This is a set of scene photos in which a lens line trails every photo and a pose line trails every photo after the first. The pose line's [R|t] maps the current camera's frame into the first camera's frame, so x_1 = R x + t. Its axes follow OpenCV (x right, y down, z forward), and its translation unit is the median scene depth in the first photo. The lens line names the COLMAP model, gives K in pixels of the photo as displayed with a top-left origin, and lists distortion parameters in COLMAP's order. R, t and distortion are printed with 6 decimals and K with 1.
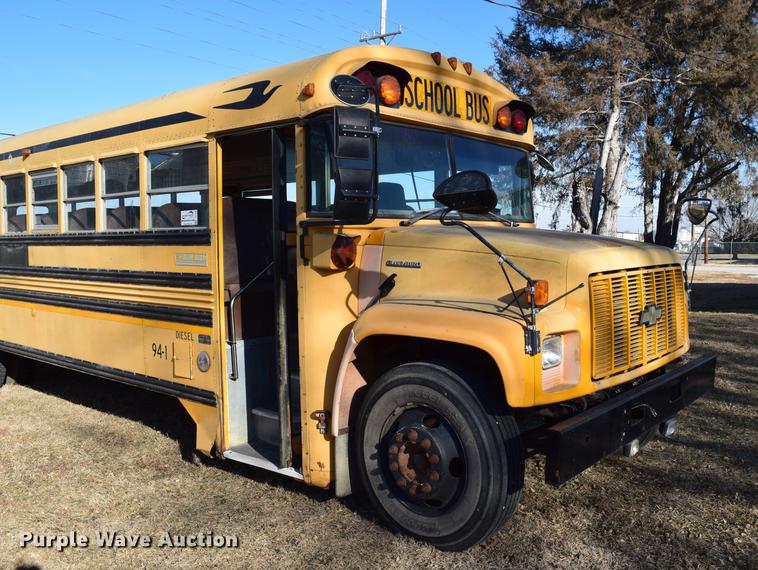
lens RADIAL K [[690.0, 0, 438.6], [0, 690.0, 293.6], [0, 0, 1]] dist [-0.078216, 0.005052]
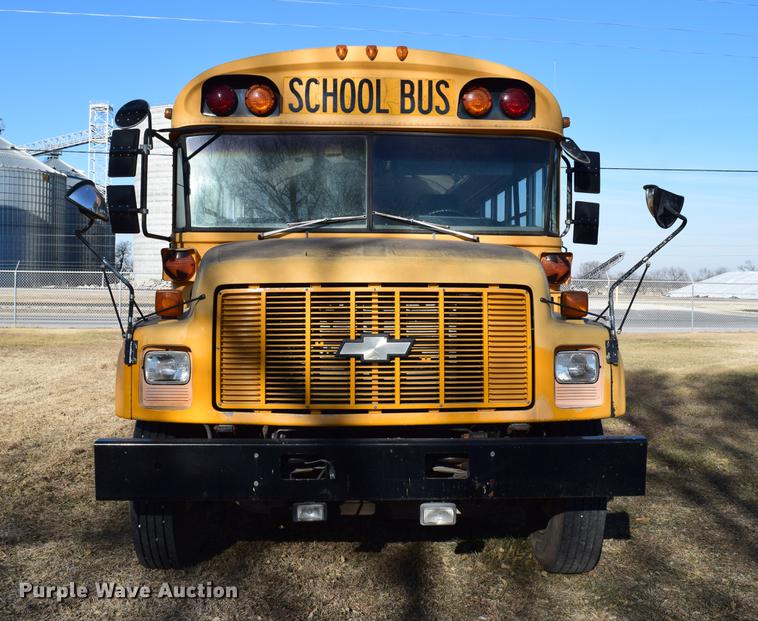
lens RADIAL K [[844.0, 0, 381.0], [0, 844.0, 311.2], [0, 0, 1]] dist [-0.074061, 0.000000]
pose [[0.648580, 0.037974, -0.760198, 0.938044], [-0.073309, 0.997228, -0.012731, 0.002790], [0.757608, 0.063987, 0.649566, 0.377392]]
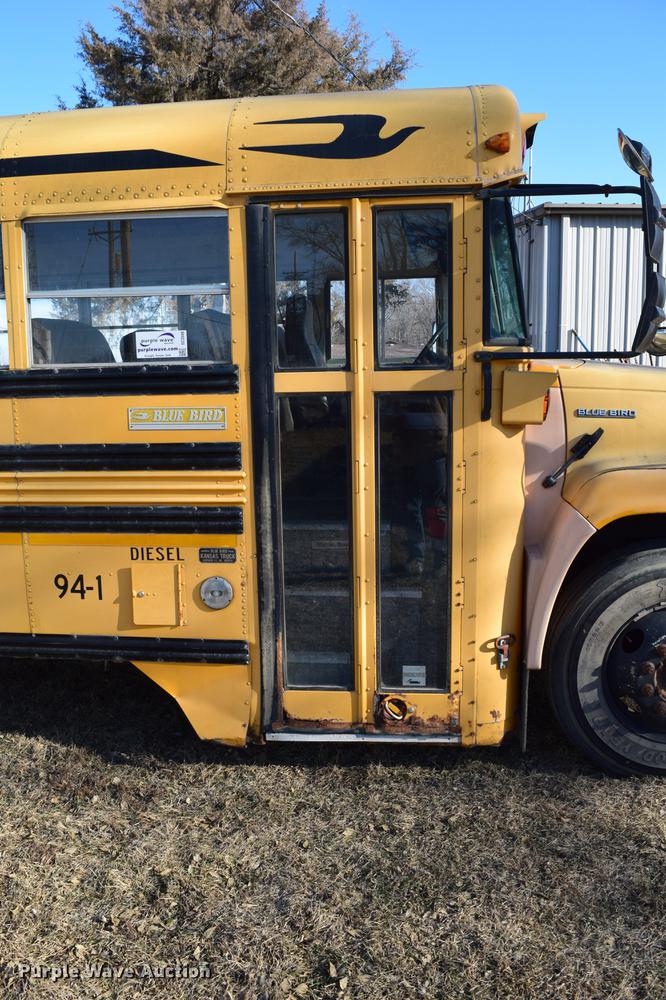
lens RADIAL K [[780.0, 0, 318.2], [0, 780.0, 499.3], [0, 0, 1]] dist [-0.087442, 0.012762]
pose [[0.851047, -0.095545, 0.516324, -0.662234], [0.054806, 0.994098, 0.093621, -0.041531], [-0.522221, -0.051378, 0.851261, 0.427762]]
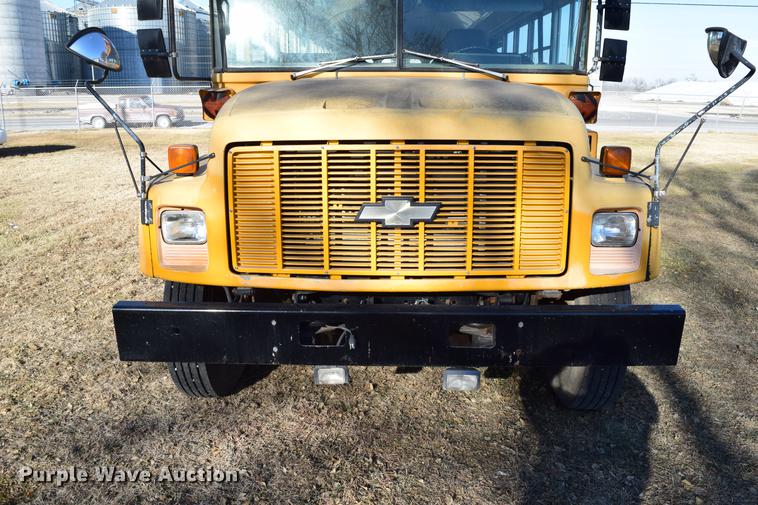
lens RADIAL K [[591.2, 0, 380.5], [0, 591.2, 245.4], [0, 0, 1]] dist [-0.087442, 0.012762]
pose [[0.595093, 0.215640, -0.774185, 0.709900], [-0.070369, 0.973610, 0.217098, -0.058731], [0.800570, -0.074715, 0.594563, 0.587808]]
